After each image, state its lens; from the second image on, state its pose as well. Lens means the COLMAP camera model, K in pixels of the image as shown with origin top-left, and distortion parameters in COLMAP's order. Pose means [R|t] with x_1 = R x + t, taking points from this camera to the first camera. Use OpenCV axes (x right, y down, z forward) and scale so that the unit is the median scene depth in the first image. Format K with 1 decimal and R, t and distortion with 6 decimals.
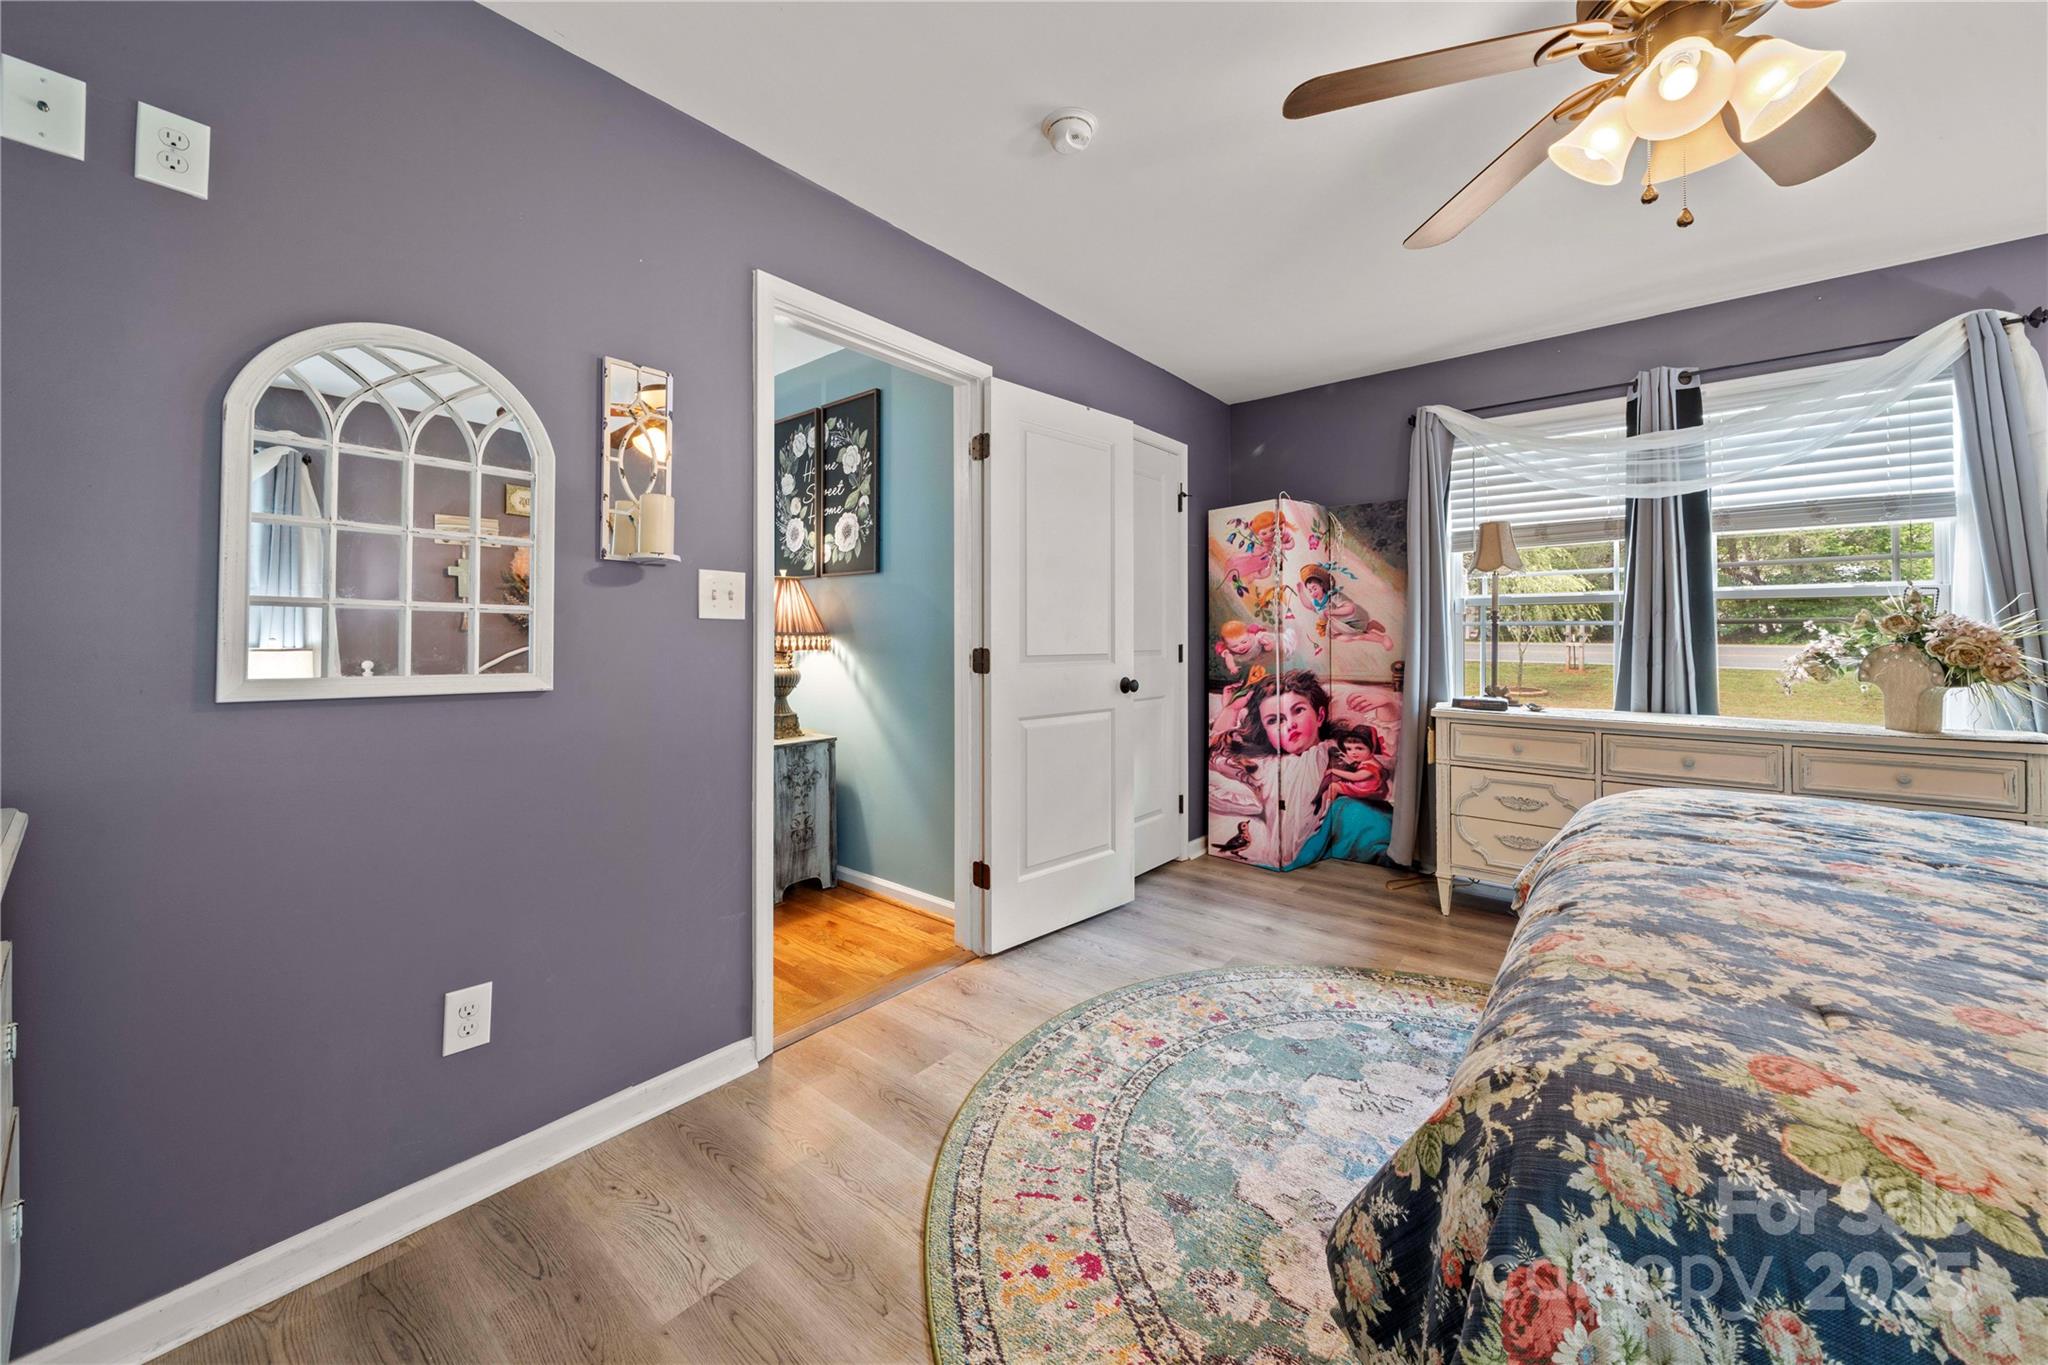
lens RADIAL K [[742.4, 0, 1030.1], [0, 742.4, 637.6], [0, 0, 1]] dist [-0.001080, -0.000065]
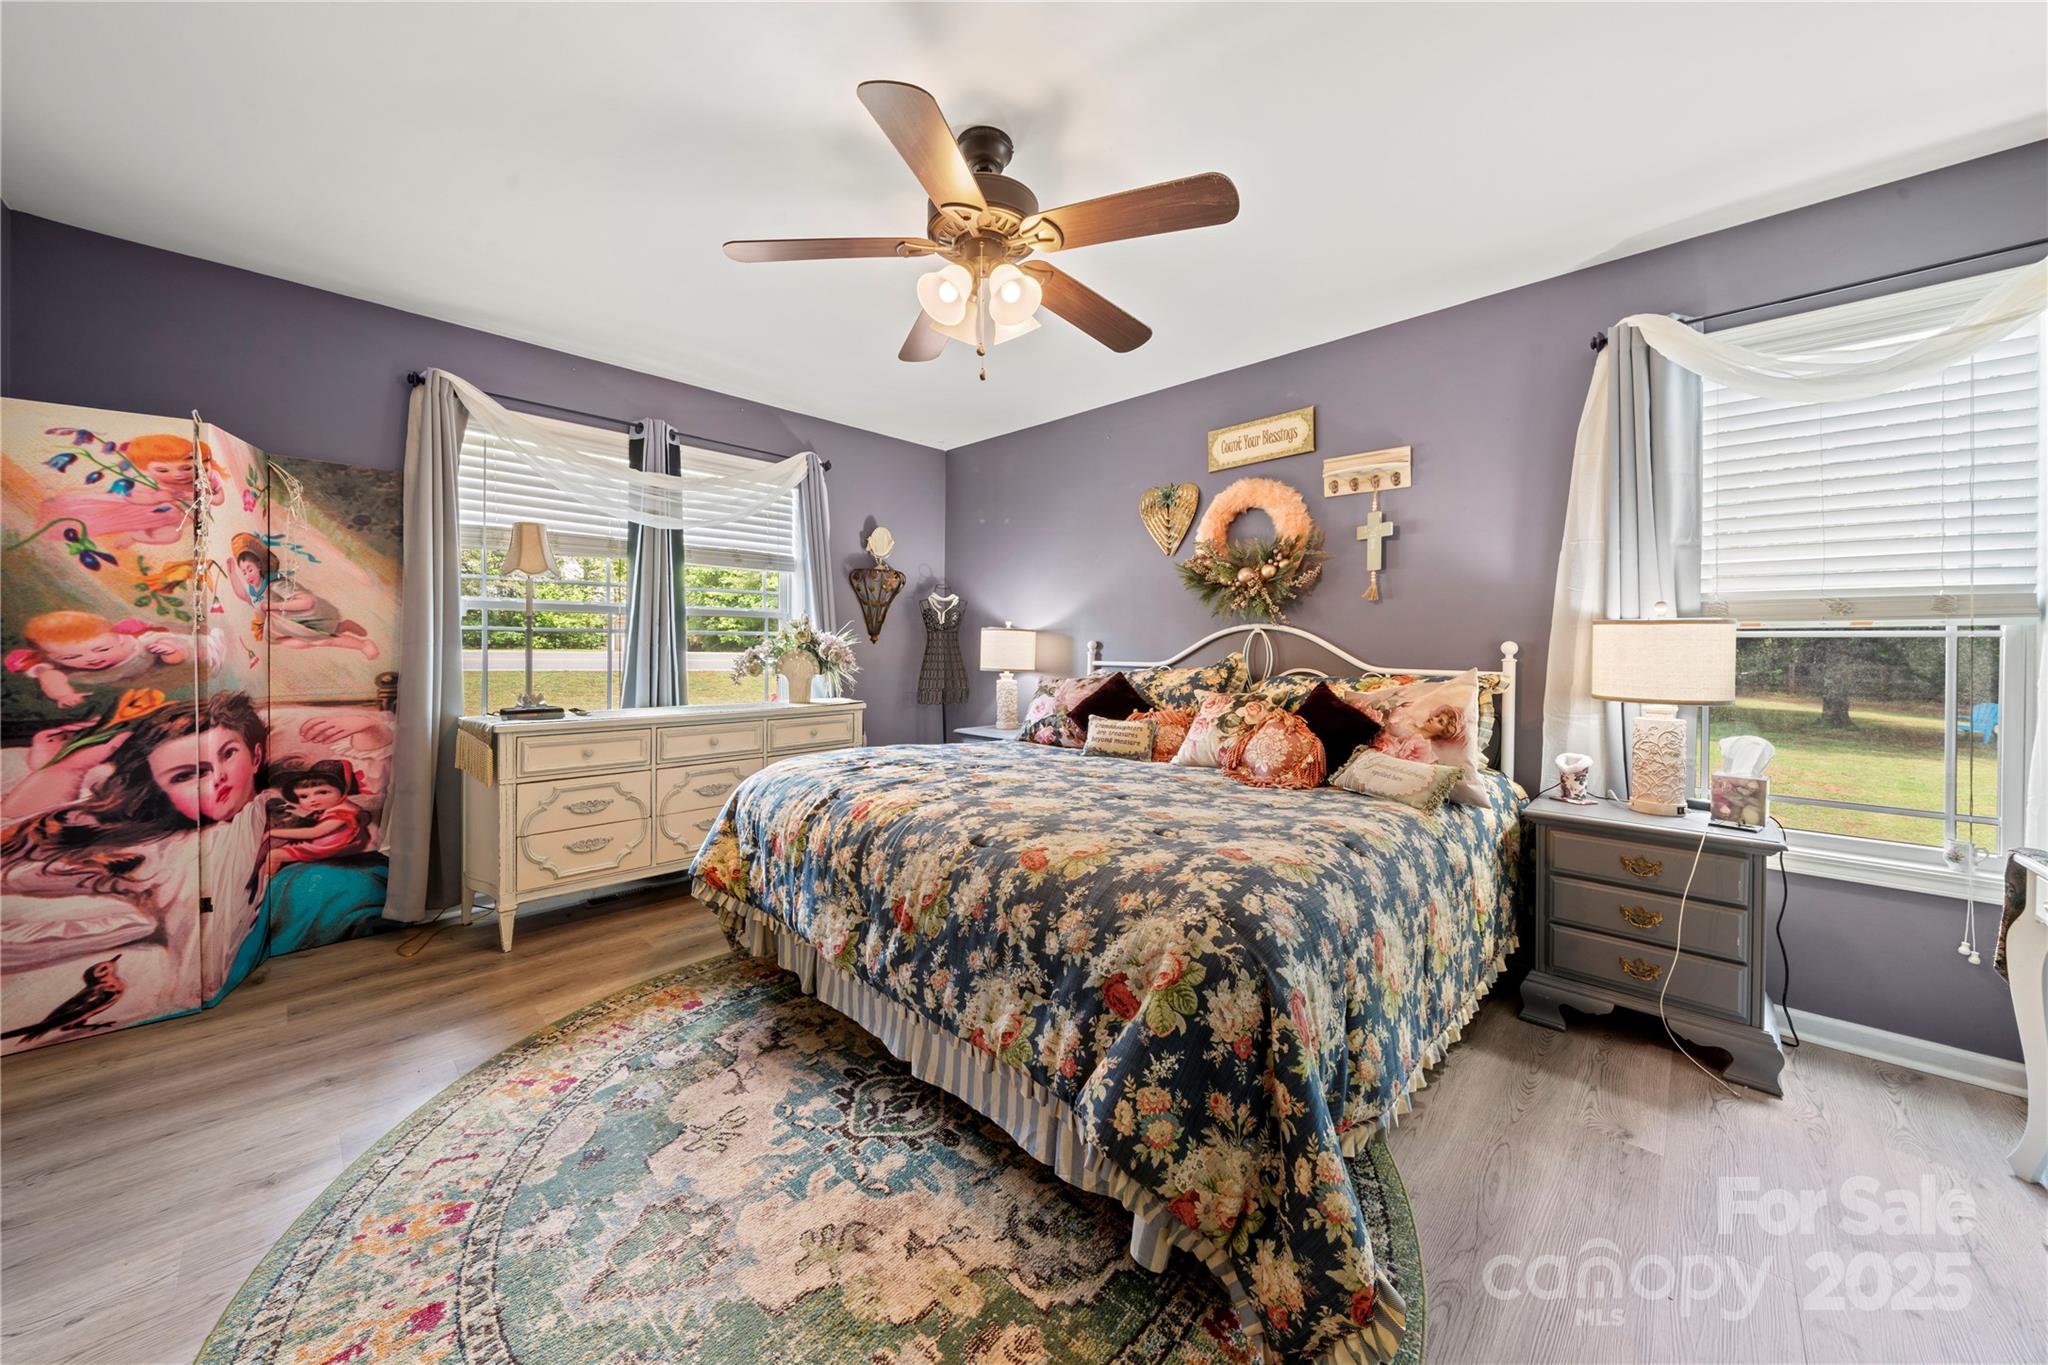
lens RADIAL K [[695.8, 0, 1018.2], [0, 695.8, 649.3], [0, 0, 1]] dist [0.000705, 0.000093]
pose [[0.106162, -0.004398, 0.994339, -0.176422], [-0.005810, 0.999970, 0.005044, -0.000817], [-0.994332, -0.006313, 0.106133, 0.243893]]
